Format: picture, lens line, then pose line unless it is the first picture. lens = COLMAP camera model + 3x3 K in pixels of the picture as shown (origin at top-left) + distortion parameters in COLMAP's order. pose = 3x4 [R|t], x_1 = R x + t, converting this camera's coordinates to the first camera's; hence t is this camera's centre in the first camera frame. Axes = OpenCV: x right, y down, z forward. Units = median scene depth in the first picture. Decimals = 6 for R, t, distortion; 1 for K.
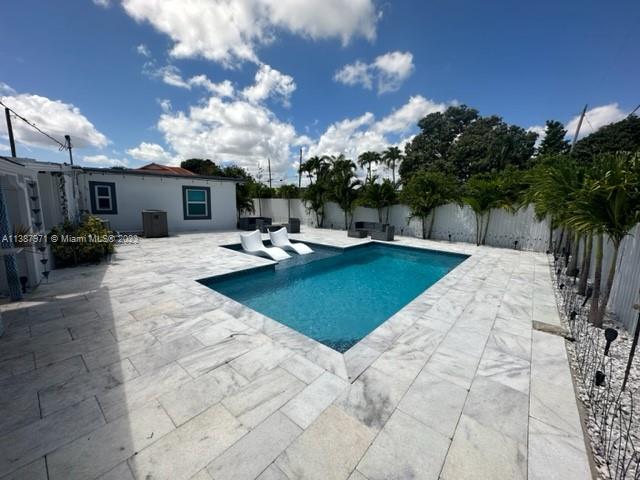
lens RADIAL K [[255.0, 0, 320.6], [0, 255.0, 239.7], [0, 0, 1]] dist [-0.001145, 0.000659]
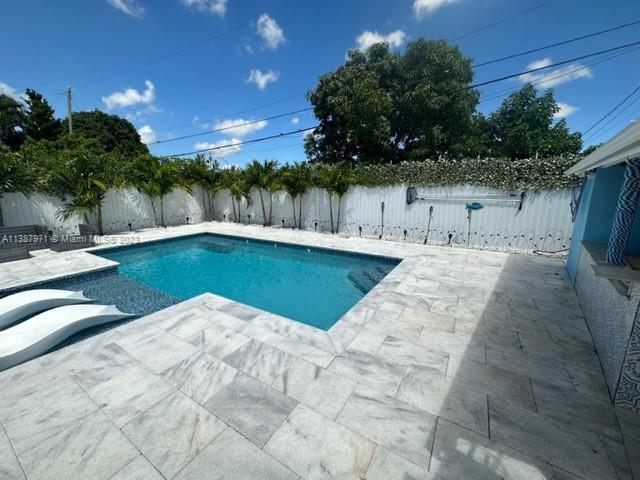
lens RADIAL K [[255.0, 0, 320.6], [0, 255.0, 239.7], [0, 0, 1]] dist [-0.001145, 0.000659]
pose [[-0.150917, -0.222808, 0.963110, -1.249200], [0.151409, 0.957564, 0.245250, -0.227445], [-0.976882, 0.182836, -0.110778, 1.293513]]
